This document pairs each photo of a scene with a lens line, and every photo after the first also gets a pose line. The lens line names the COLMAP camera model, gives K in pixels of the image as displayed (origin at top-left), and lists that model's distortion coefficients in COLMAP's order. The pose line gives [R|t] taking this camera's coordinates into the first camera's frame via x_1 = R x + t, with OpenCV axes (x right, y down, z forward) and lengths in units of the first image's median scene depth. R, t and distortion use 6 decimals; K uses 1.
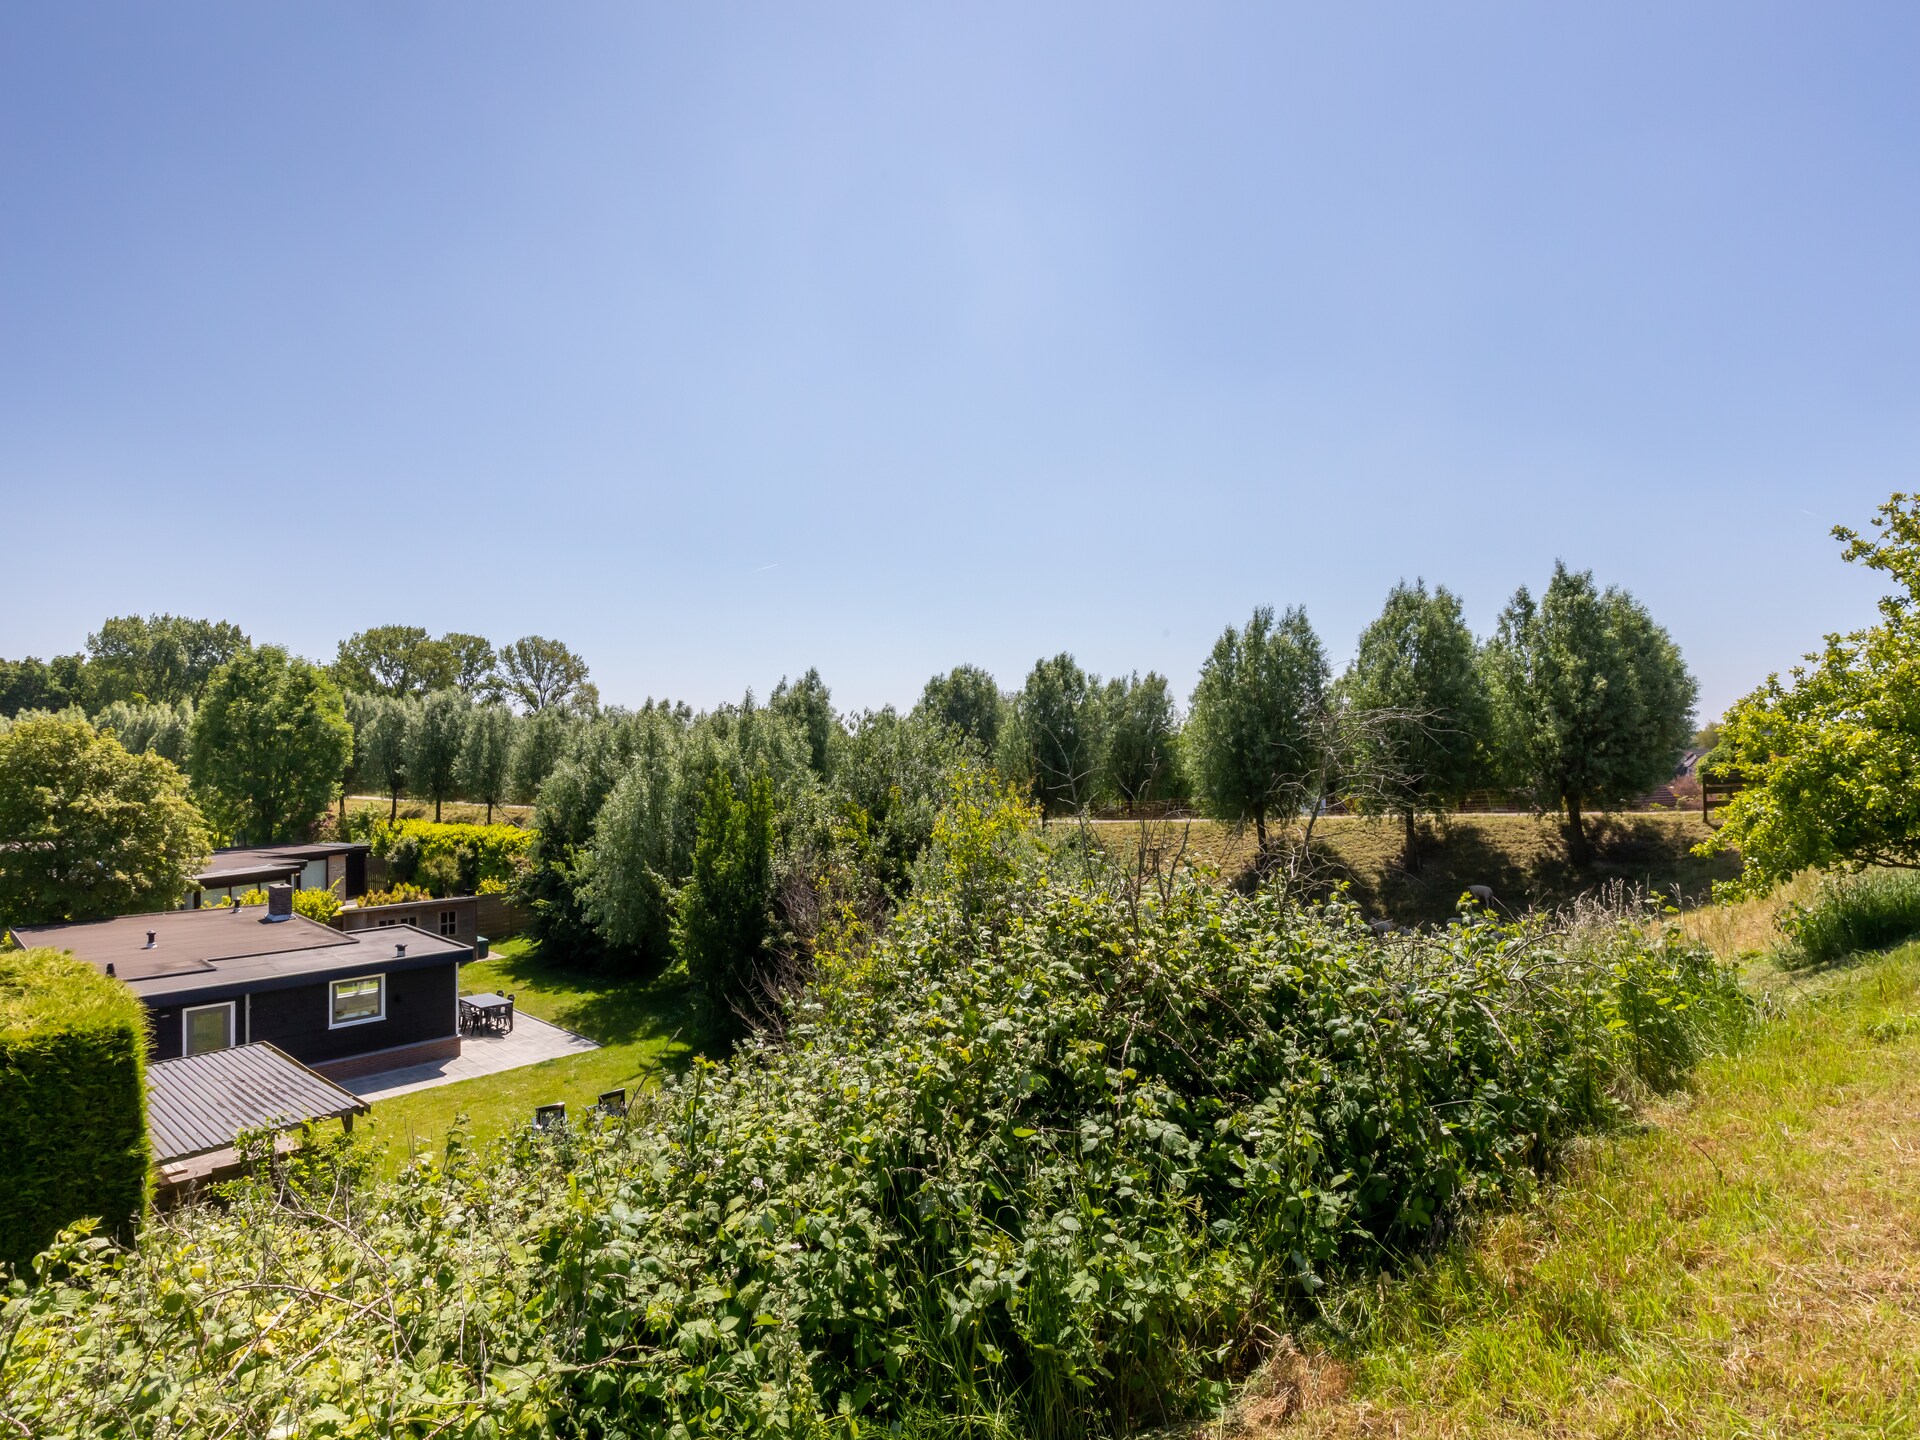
lens RADIAL K [[1046.8, 0, 960.6], [0, 1046.8, 720.0], [0, 0, 1]] dist [-0.001389, -0.000256]
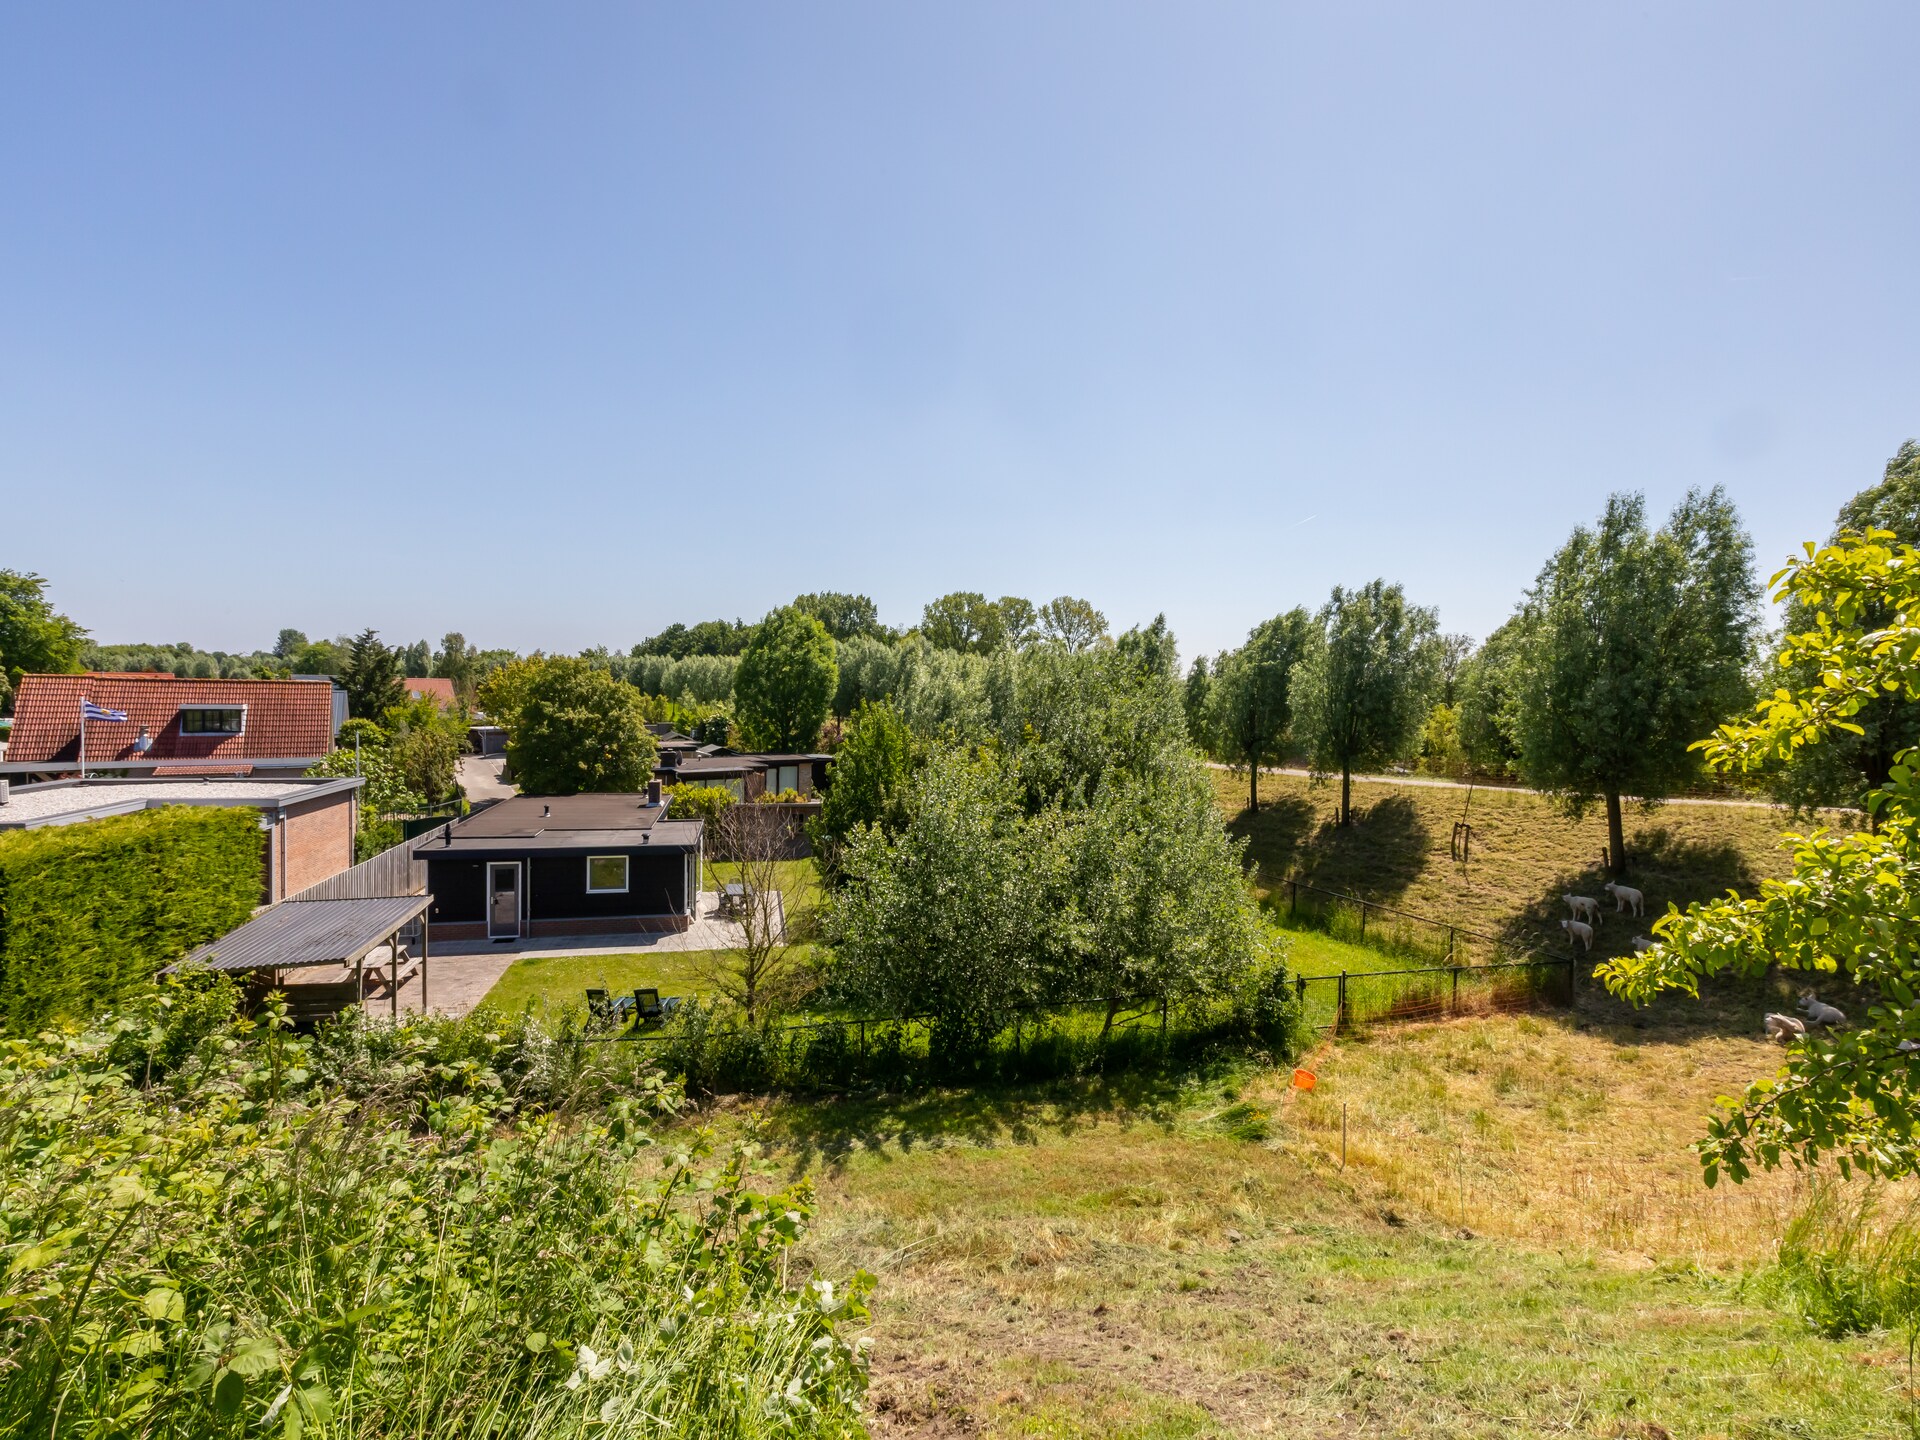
lens RADIAL K [[882.3, 0, 965.7], [0, 882.3, 708.1], [0, 0, 1]] dist [0.003874, 0.001266]
pose [[0.815084, 0.031926, -0.578463, 0.200512], [-0.006792, 0.998938, 0.045562, 0.006926], [0.579303, -0.033208, 0.814435, 0.193680]]
